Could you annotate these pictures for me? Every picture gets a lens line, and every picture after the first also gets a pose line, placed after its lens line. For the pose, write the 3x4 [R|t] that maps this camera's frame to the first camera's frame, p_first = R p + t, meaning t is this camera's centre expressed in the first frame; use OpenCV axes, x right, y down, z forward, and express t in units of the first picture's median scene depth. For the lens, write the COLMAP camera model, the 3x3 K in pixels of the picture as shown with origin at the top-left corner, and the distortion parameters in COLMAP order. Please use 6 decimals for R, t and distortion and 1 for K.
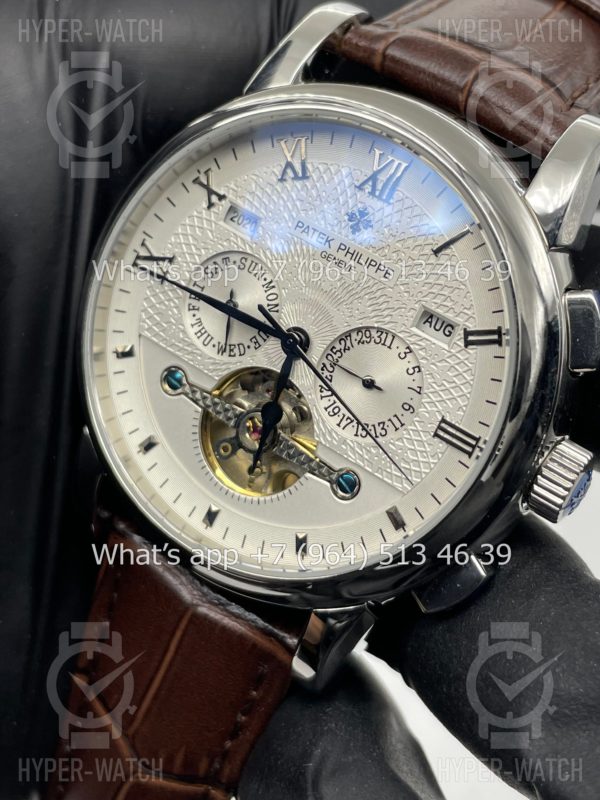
lens RADIAL K [[1280.1, 0, 301.1], [0, 1280.1, 283.6], [0, 0, 1]] dist [0.056264, 0.008974]
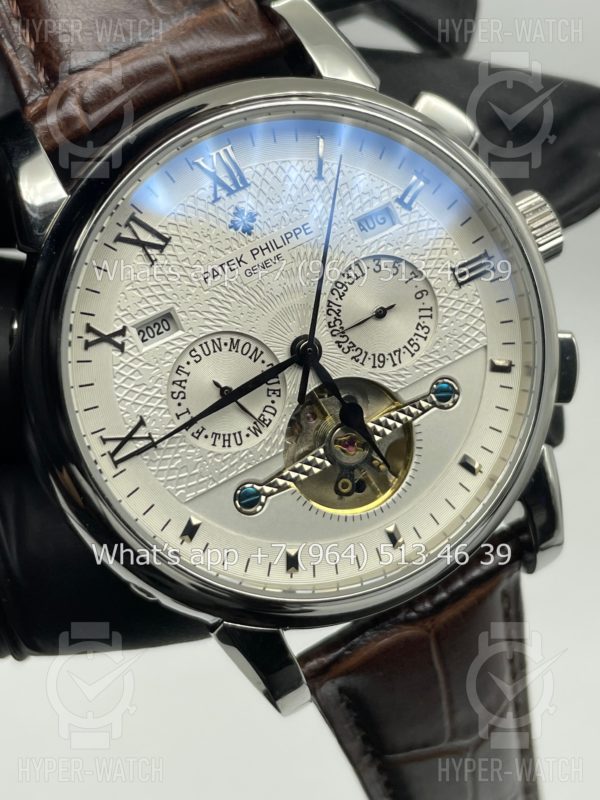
lens RADIAL K [[1280.1, 0, 301.1], [0, 1280.1, 283.6], [0, 0, 1]] dist [0.056264, 0.008974]
pose [[0.440550, -0.732186, 0.519442, -0.463299], [0.760923, 0.611583, 0.216709, -0.193660], [-0.476353, 0.299784, 0.826570, 0.200894]]
